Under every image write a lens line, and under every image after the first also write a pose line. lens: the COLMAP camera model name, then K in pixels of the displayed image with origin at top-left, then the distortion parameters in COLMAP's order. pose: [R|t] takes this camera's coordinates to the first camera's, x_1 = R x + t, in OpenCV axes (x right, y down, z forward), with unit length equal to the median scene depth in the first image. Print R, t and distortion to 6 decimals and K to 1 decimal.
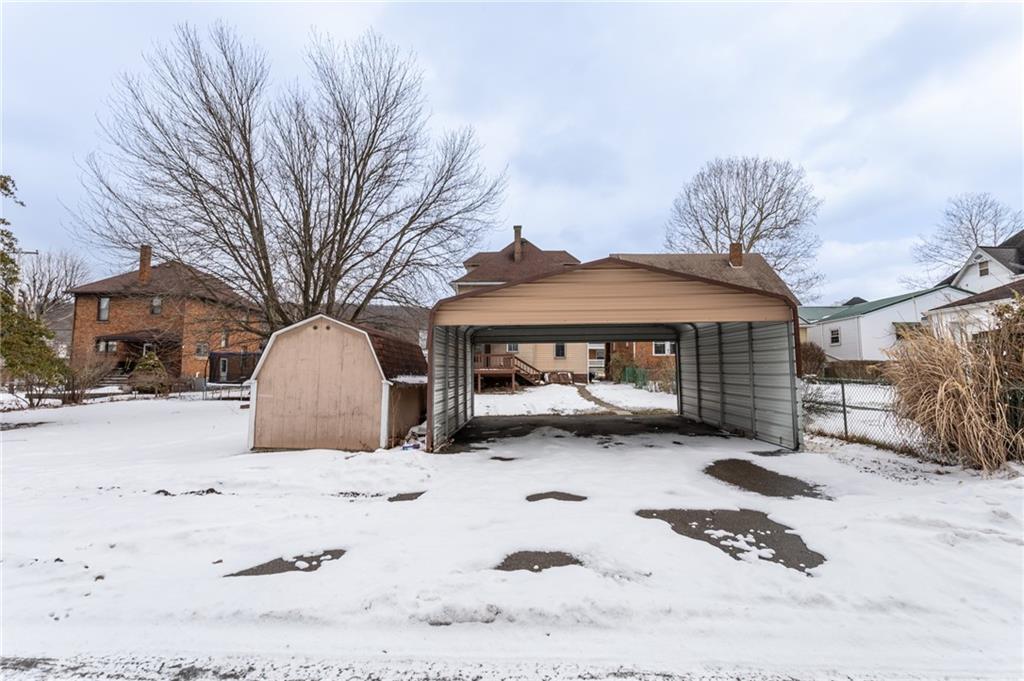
lens RADIAL K [[493.9, 0, 506.9], [0, 493.9, 338.9], [0, 0, 1]] dist [0.002519, 0.000203]
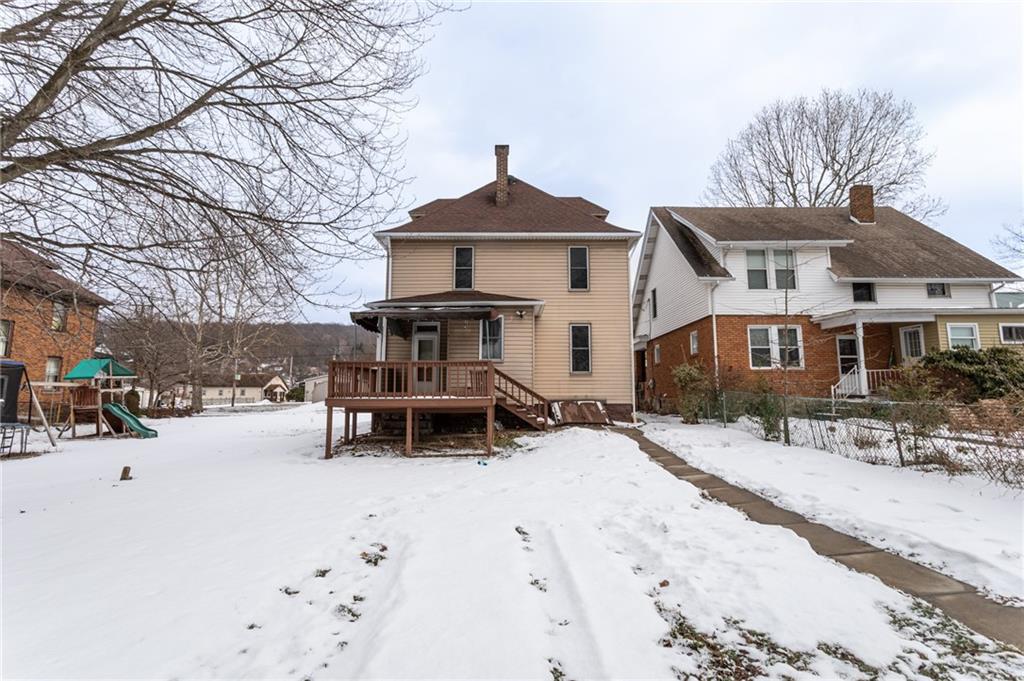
lens RADIAL K [[493.9, 0, 506.9], [0, 493.9, 338.9], [0, 0, 1]] dist [0.002519, 0.000203]
pose [[0.999532, 0.003994, 0.030322, 0.012218], [-0.002583, 0.998918, -0.046438, 0.026690], [-0.030475, 0.046338, 0.998461, 0.478033]]
